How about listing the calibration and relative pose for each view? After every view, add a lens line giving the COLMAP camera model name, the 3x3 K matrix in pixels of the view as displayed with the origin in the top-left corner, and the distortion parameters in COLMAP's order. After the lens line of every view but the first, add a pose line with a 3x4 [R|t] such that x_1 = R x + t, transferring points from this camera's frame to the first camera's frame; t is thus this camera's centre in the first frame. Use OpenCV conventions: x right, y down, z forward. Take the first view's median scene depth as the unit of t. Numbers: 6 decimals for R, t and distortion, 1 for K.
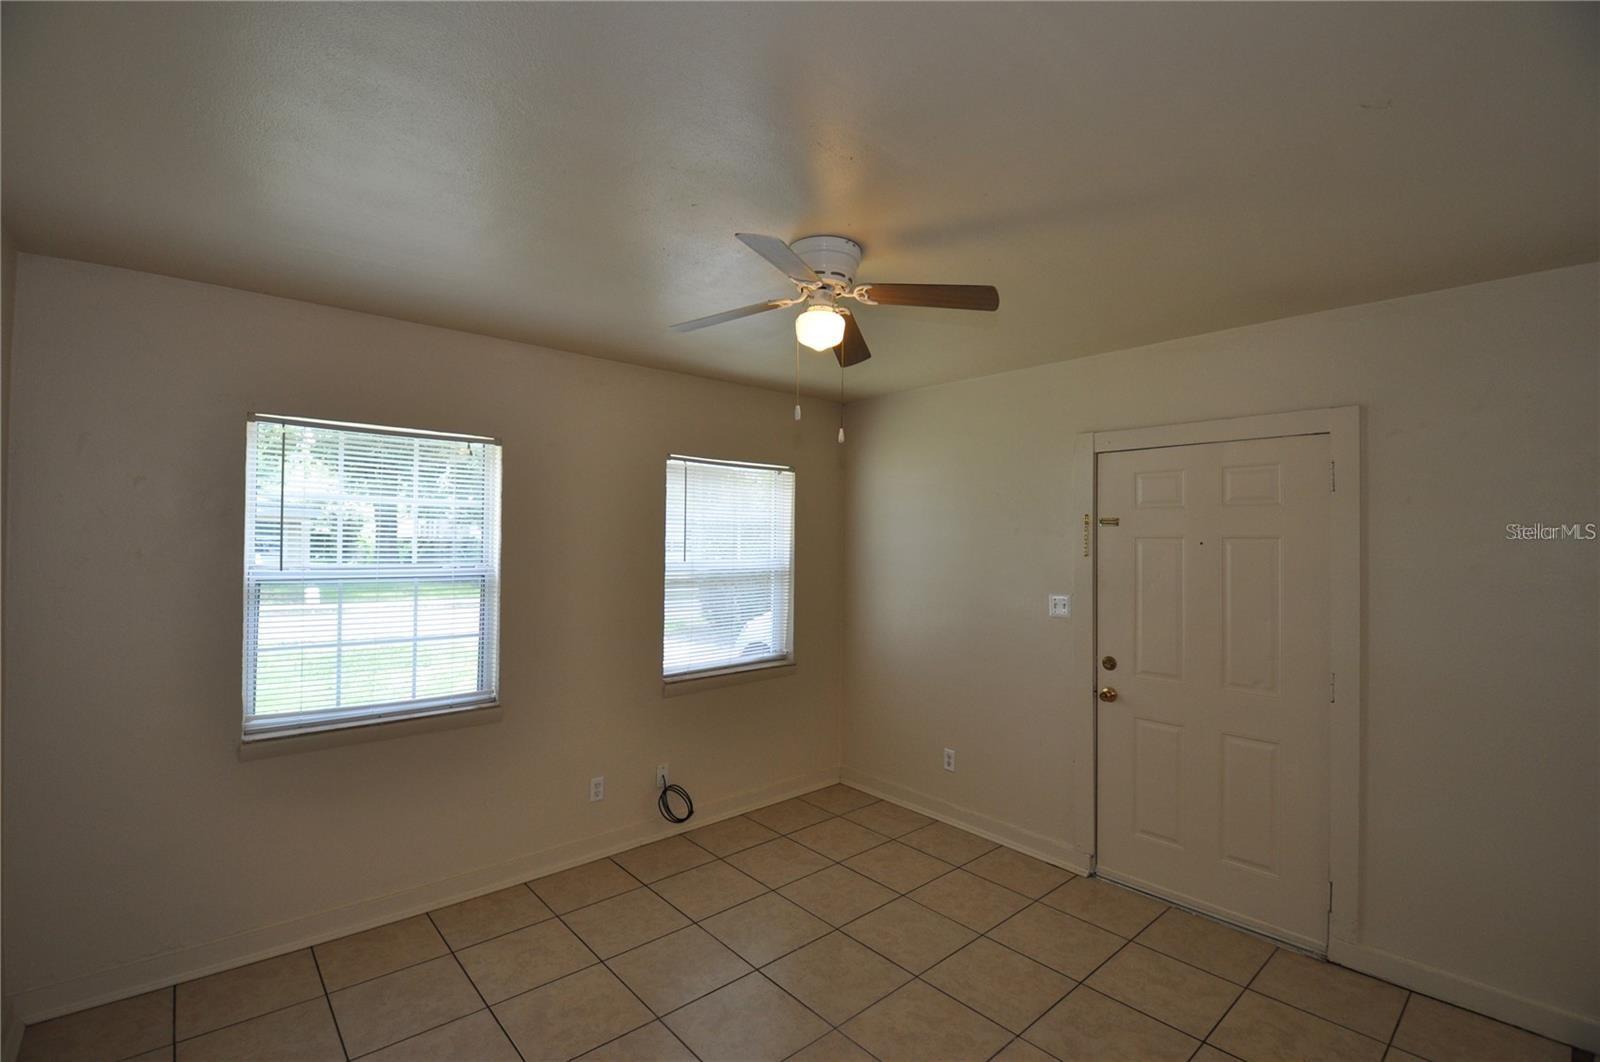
lens RADIAL K [[698.4, 0, 797.1], [0, 698.4, 544.6], [0, 0, 1]] dist [0.001700, 0.000070]
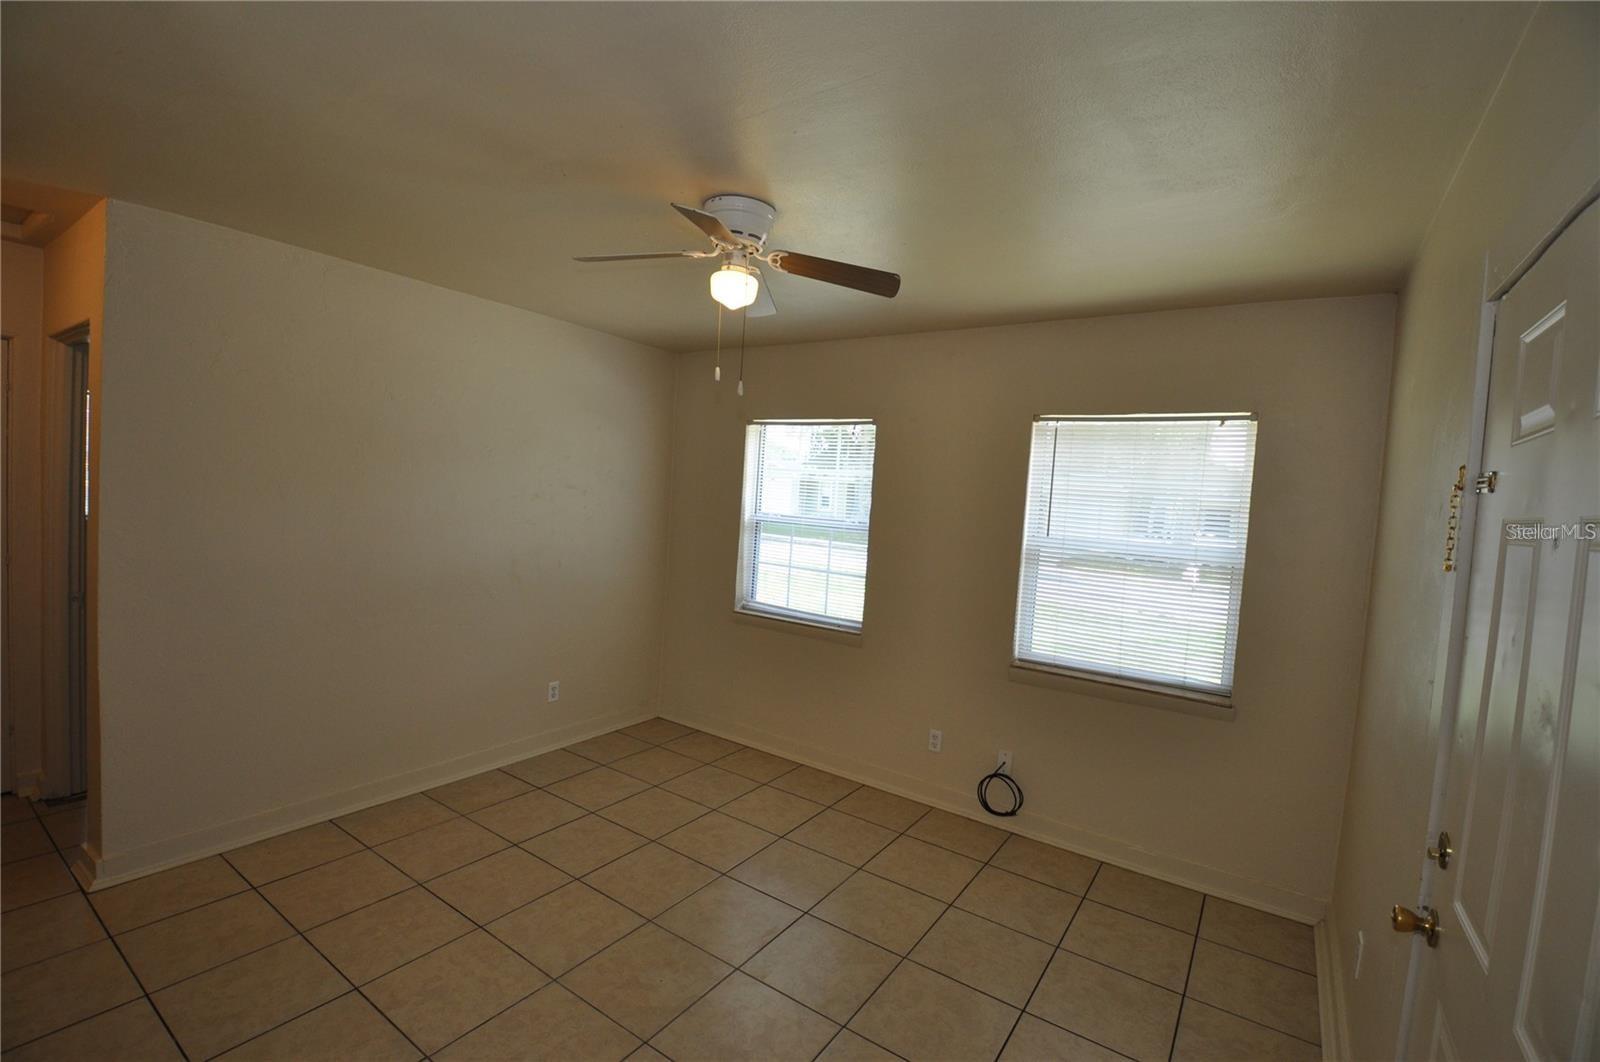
lens RADIAL K [[686.1, 0, 800.0], [0, 686.1, 531.0], [0, 0, 1]] dist [-0.009116, -0.000155]
pose [[0.240681, 0.052757, -0.969169, 0.643657], [-0.060183, 0.997412, 0.039349, 0.003055], [0.968737, 0.048857, 0.243233, 0.521623]]
